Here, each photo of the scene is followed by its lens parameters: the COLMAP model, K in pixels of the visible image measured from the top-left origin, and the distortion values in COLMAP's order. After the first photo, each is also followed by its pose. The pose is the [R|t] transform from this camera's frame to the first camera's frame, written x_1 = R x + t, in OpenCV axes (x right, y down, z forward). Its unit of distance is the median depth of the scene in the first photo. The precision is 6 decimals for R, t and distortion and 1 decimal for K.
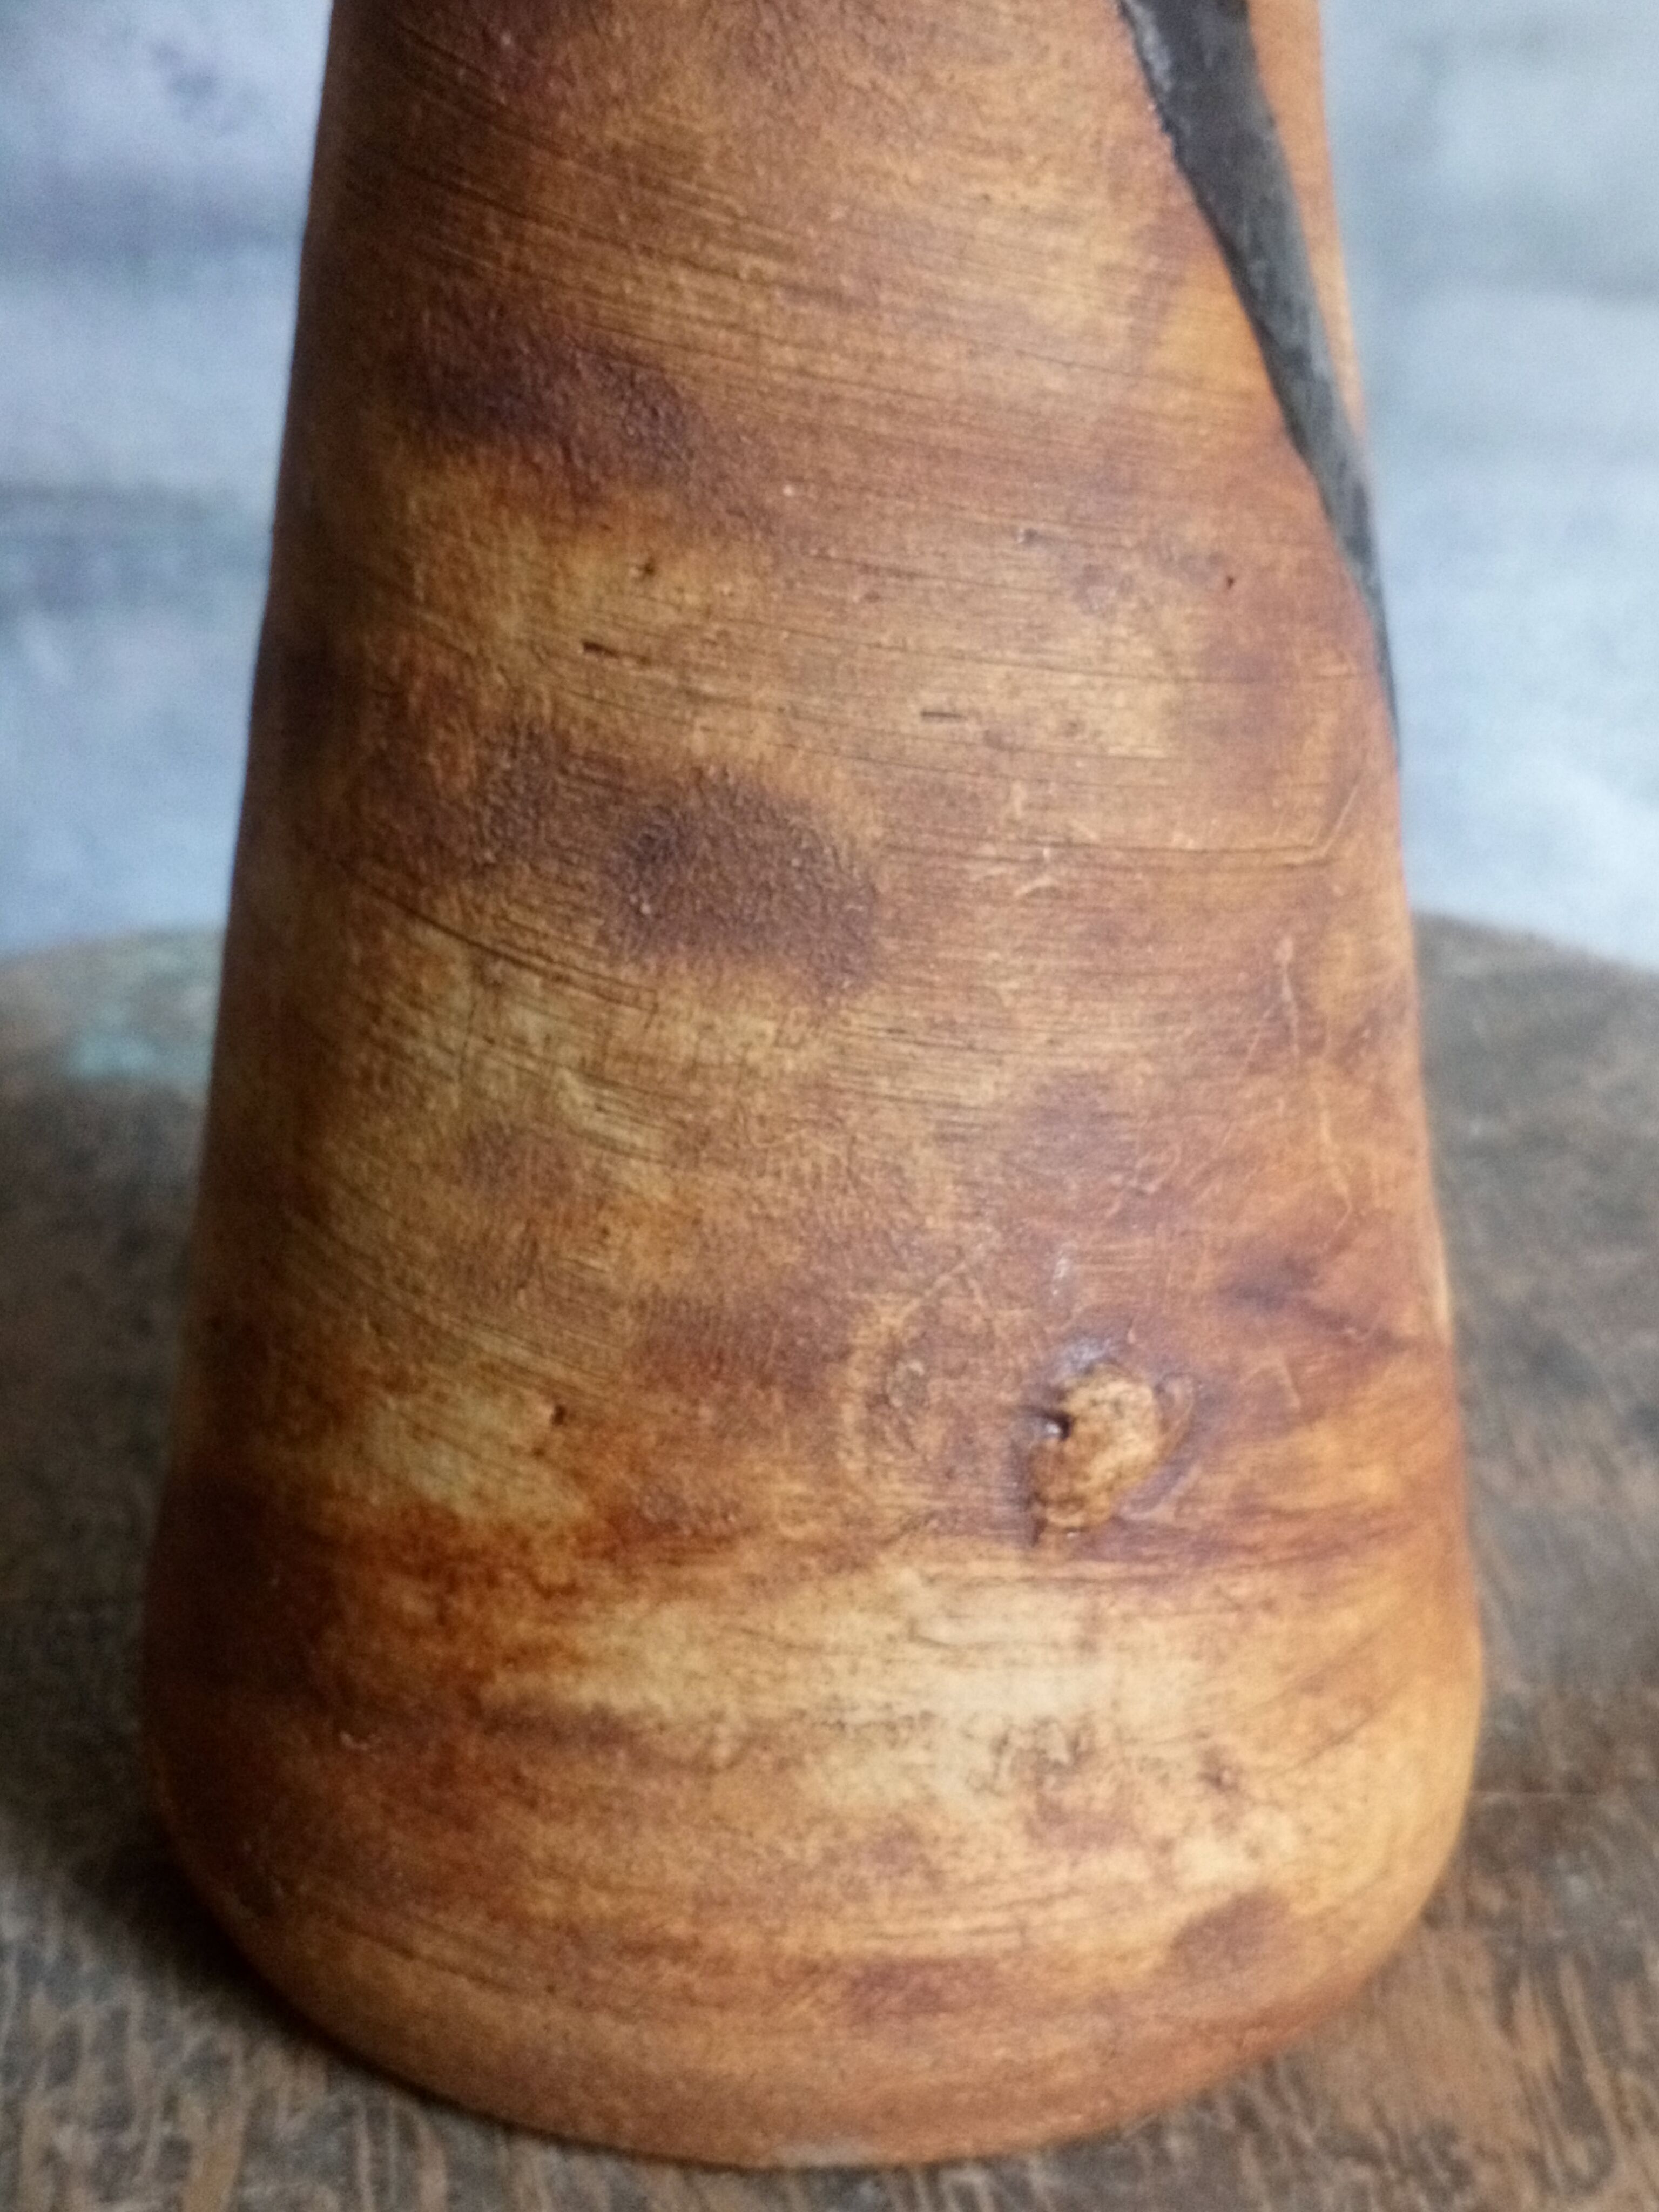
lens RADIAL K [[3470.3, 0, 841.1], [0, 3470.3, 1122.0], [0, 0, 1]] dist [0.074274, 0.000000]
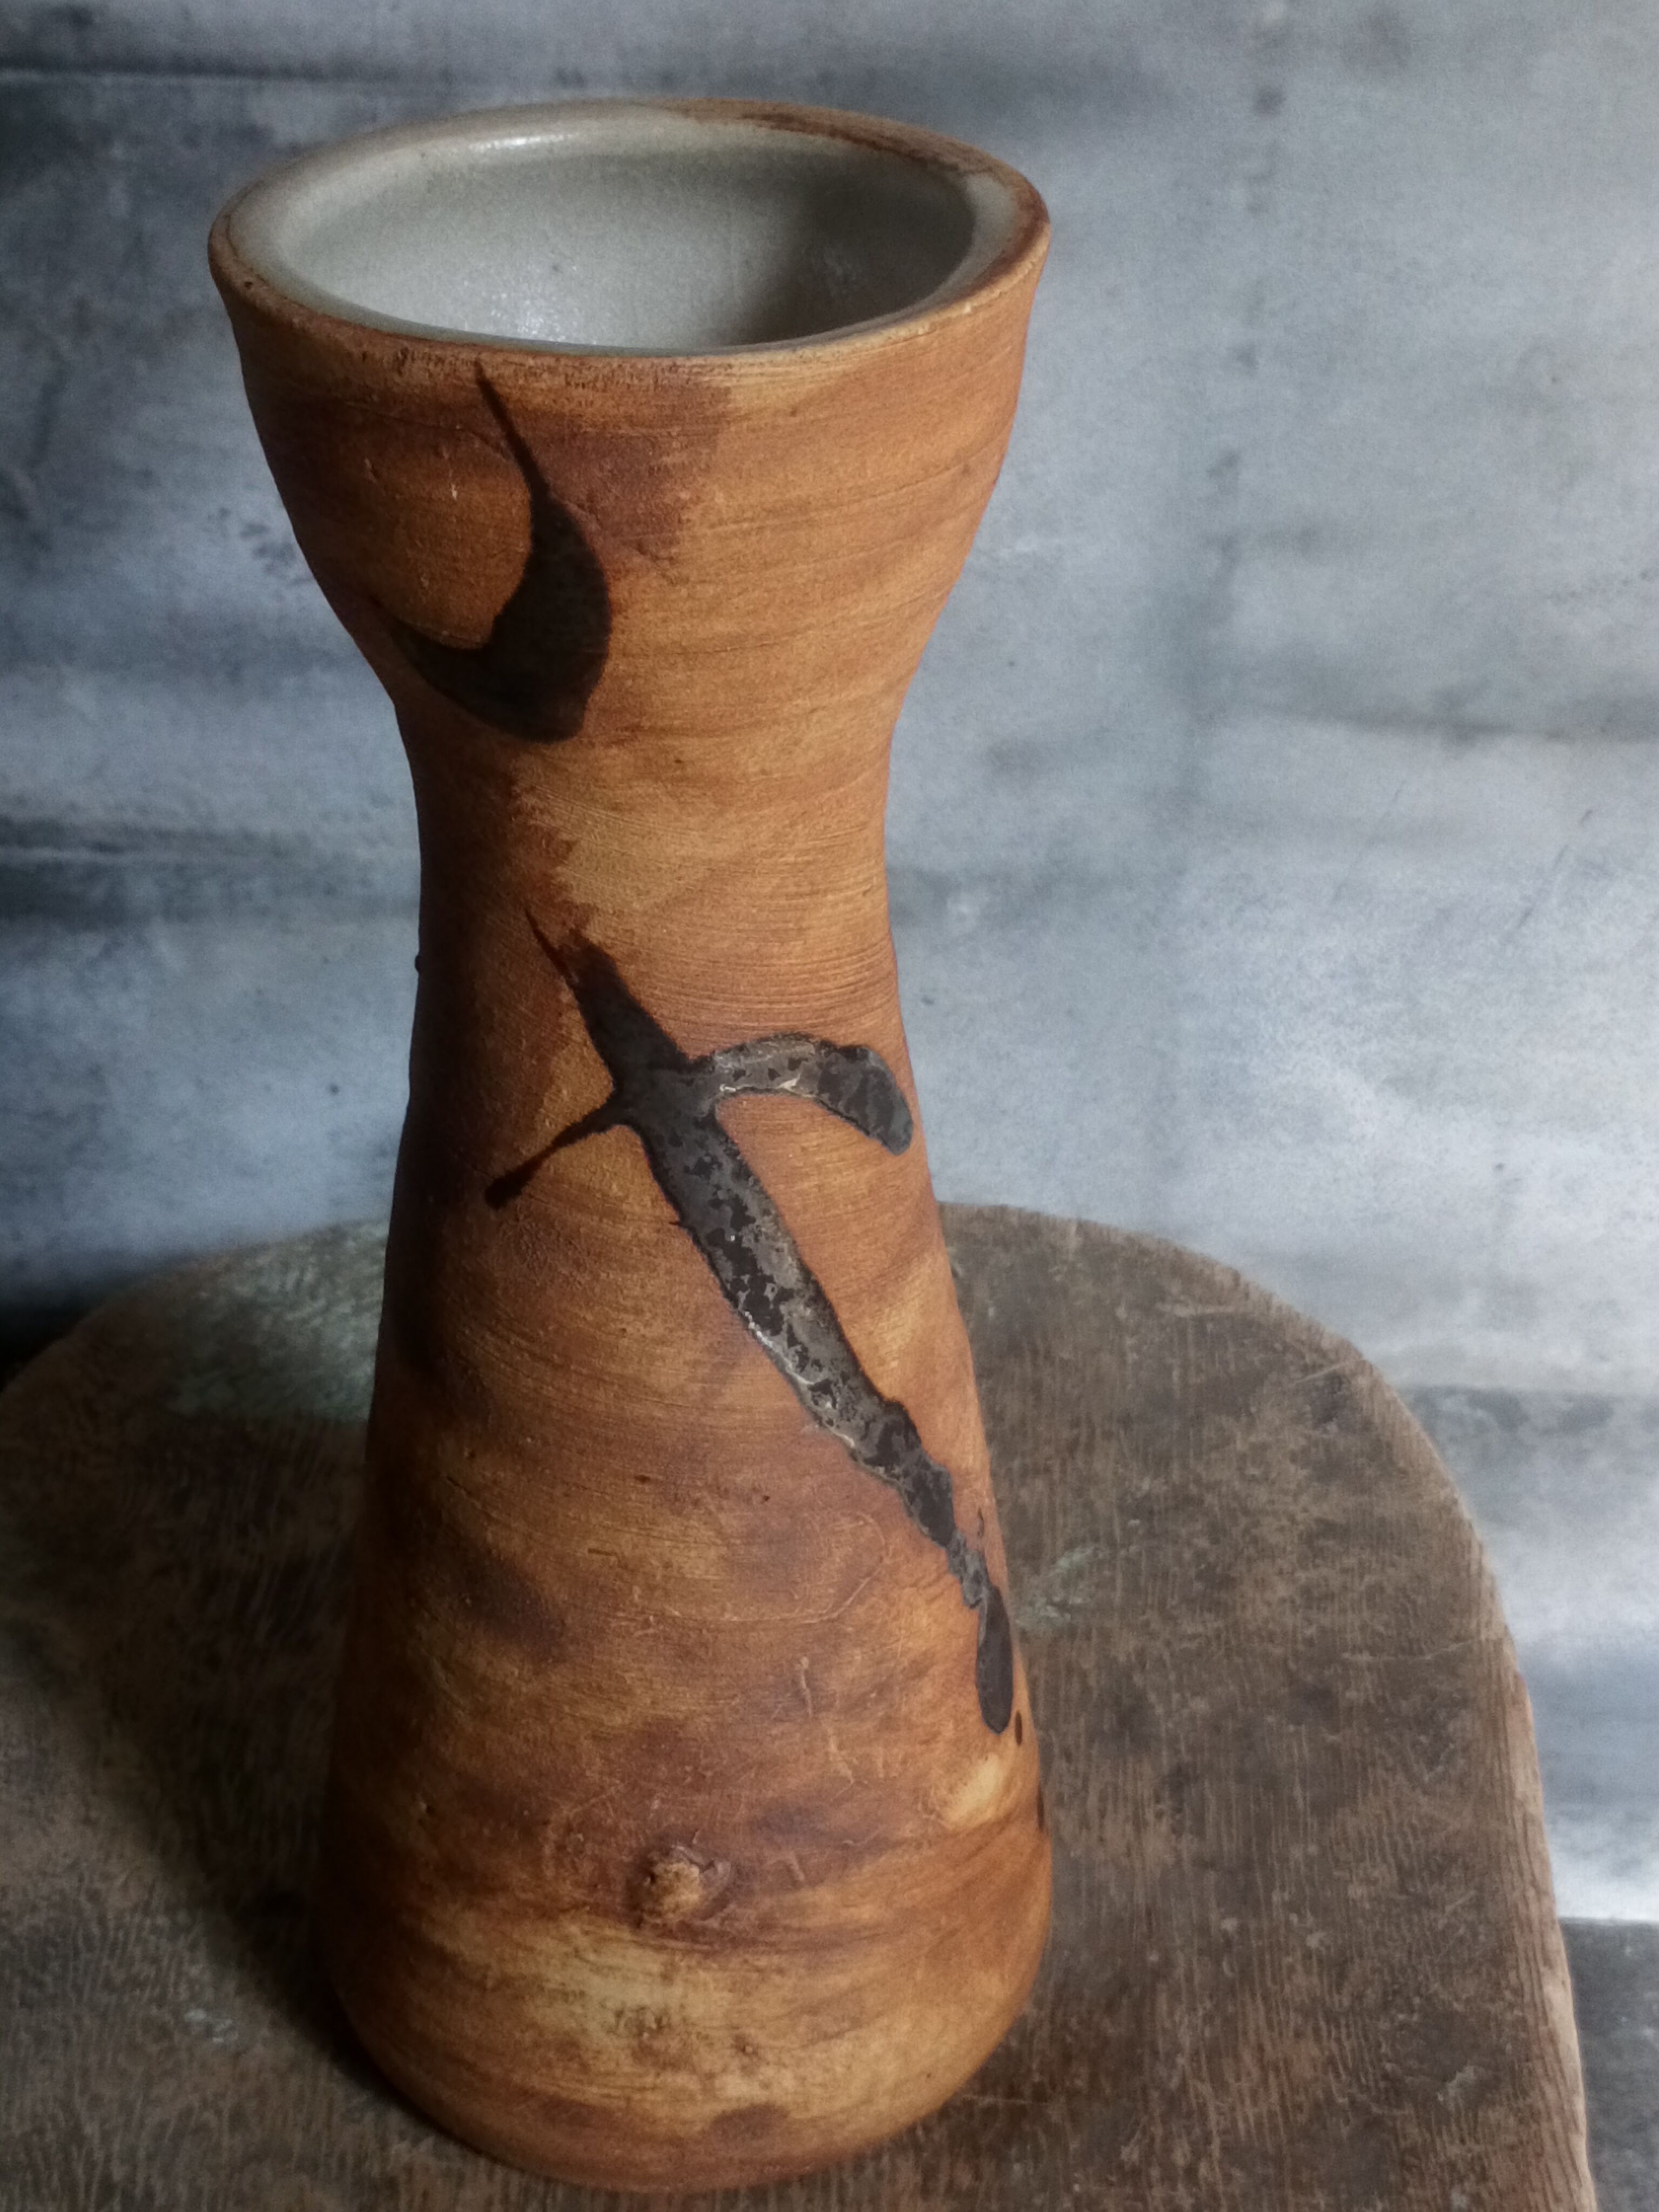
lens RADIAL K [[3793.0, 0, 787.6], [0, 3793.0, 1110.6], [0, 0, 1]] dist [0.098637, 0.000000]
pose [[0.921876, 0.178328, -0.344011, 0.807387], [-0.114791, 0.973640, 0.197099, -0.778642], [0.370091, -0.142211, 0.918046, -0.908253]]
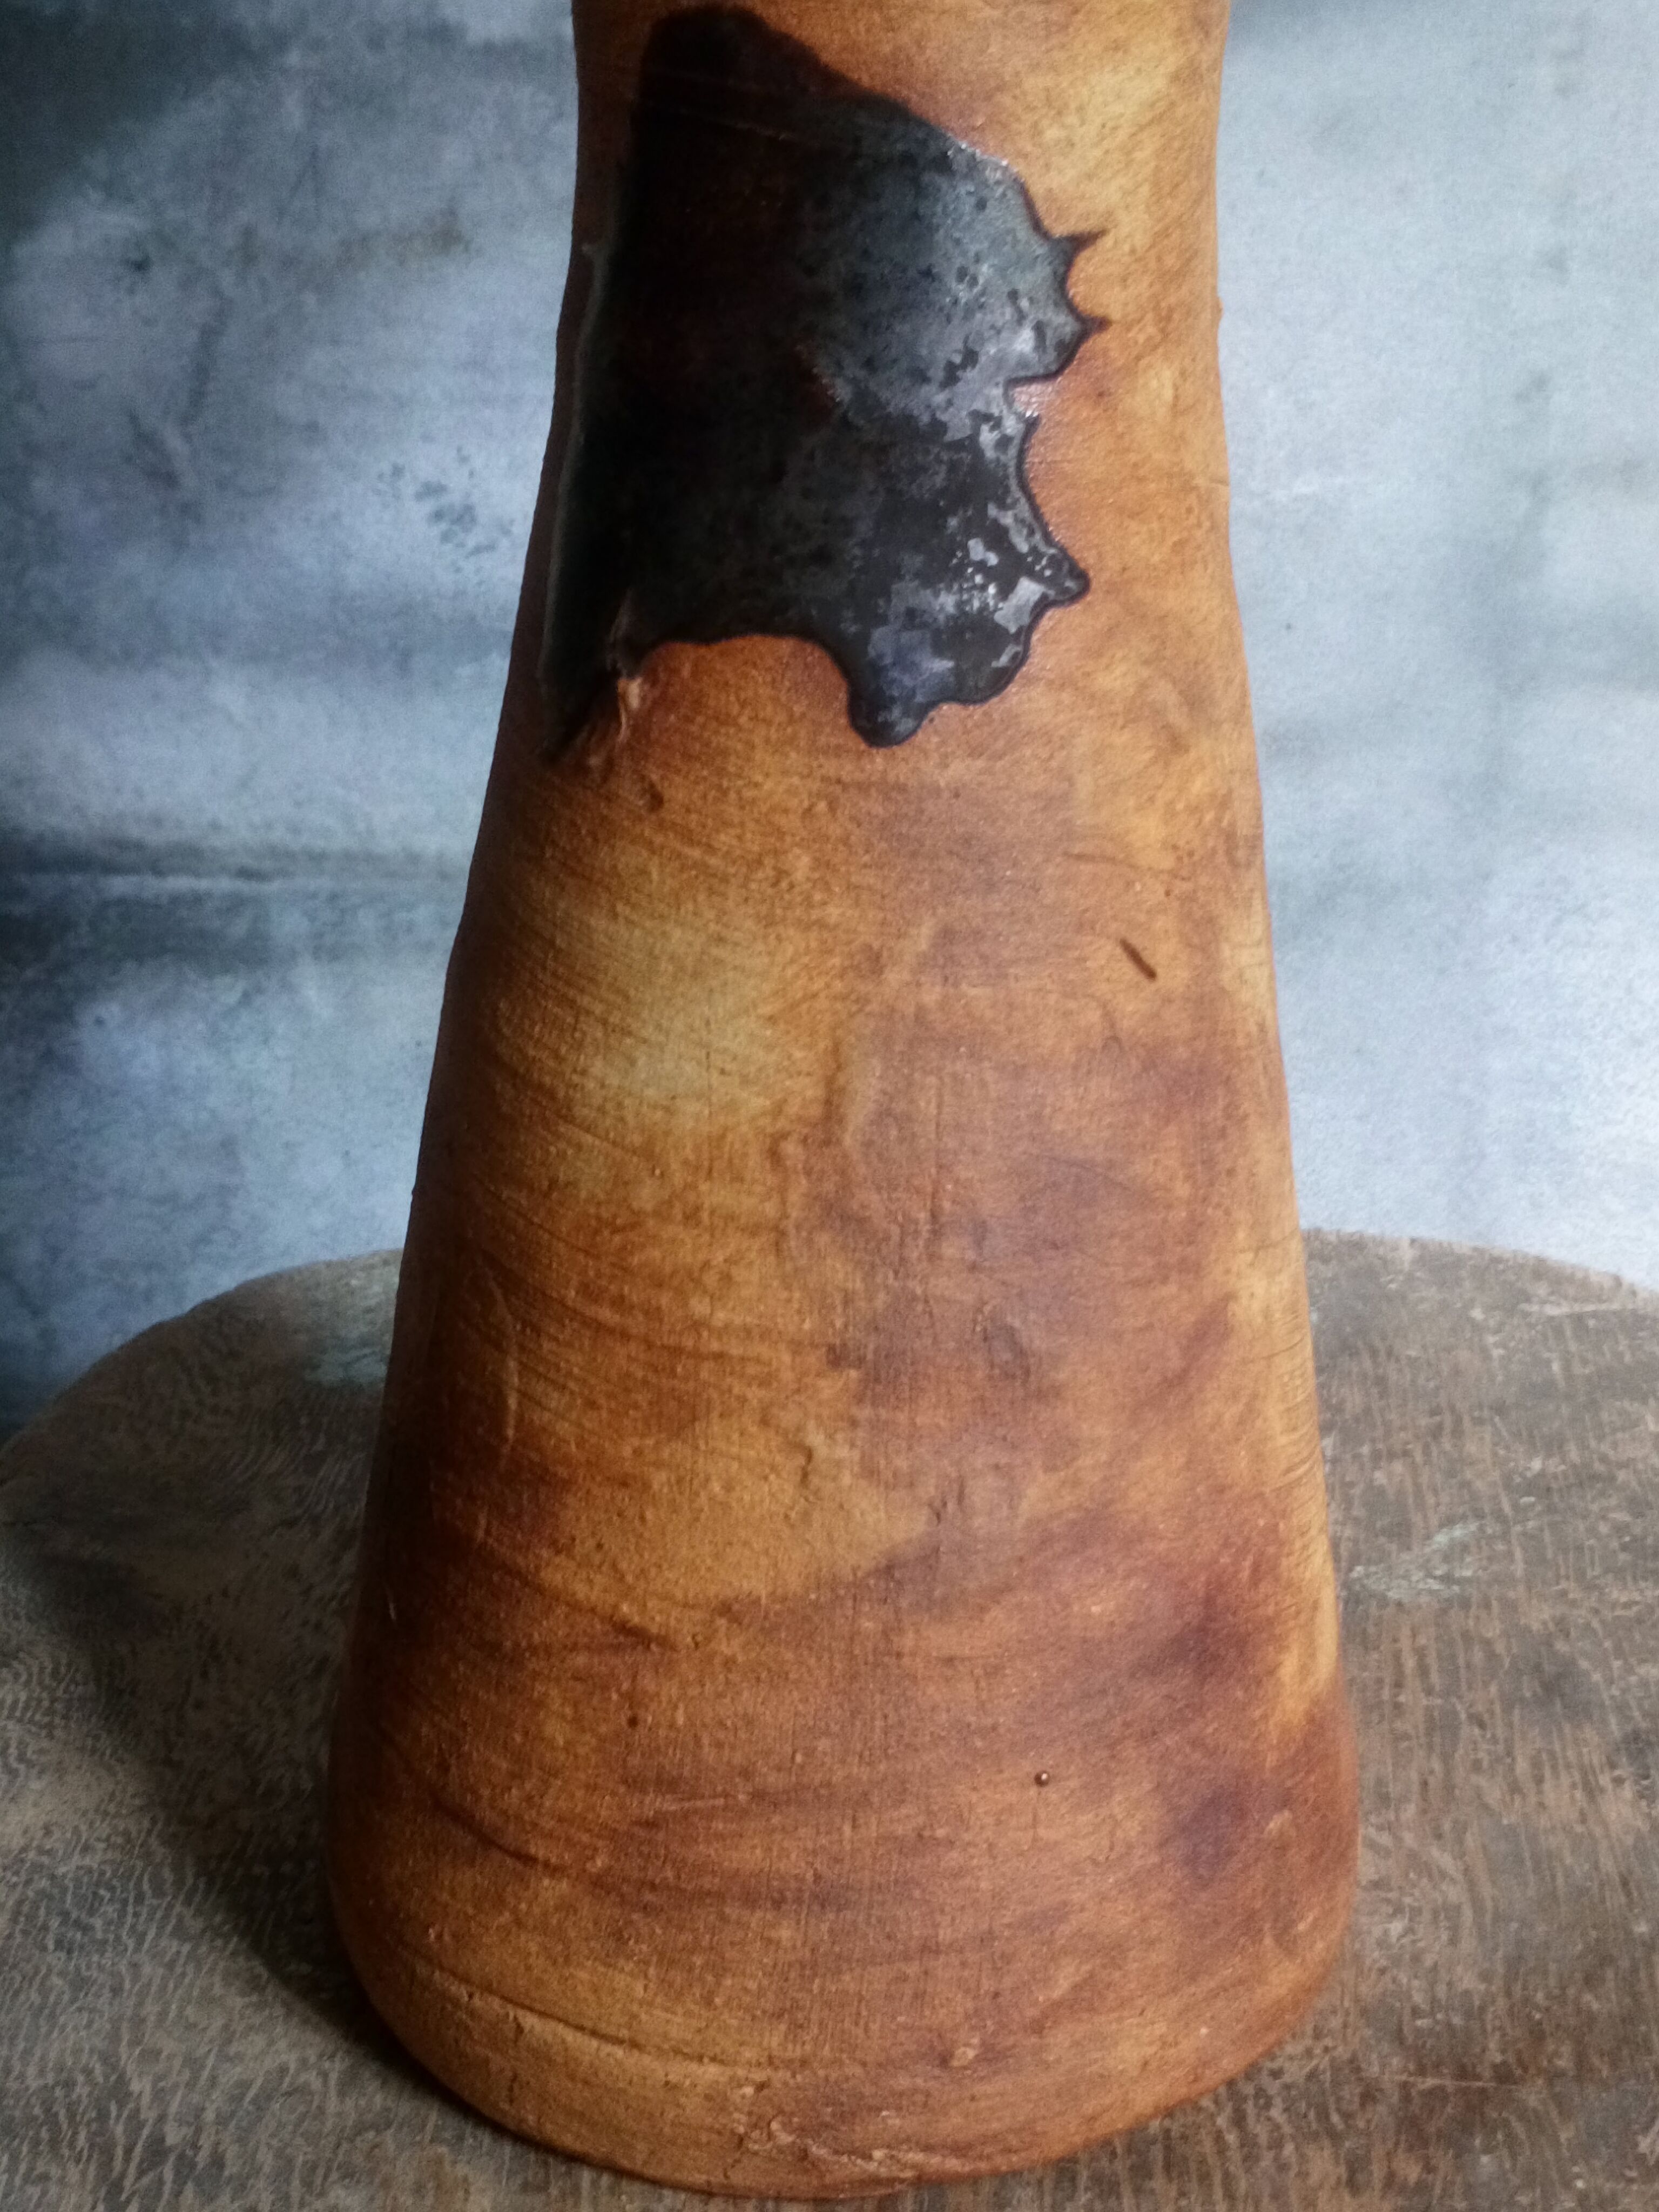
lens RADIAL K [[3411.5, 0, 800.4], [0, 3411.5, 1094.3], [0, 0, 1]] dist [0.097843, 0.000000]
pose [[0.912568, 0.091819, -0.398484, 0.521792], [-0.114032, 0.992950, -0.032349, -0.073704], [0.392705, 0.074961, 0.916604, -0.274078]]
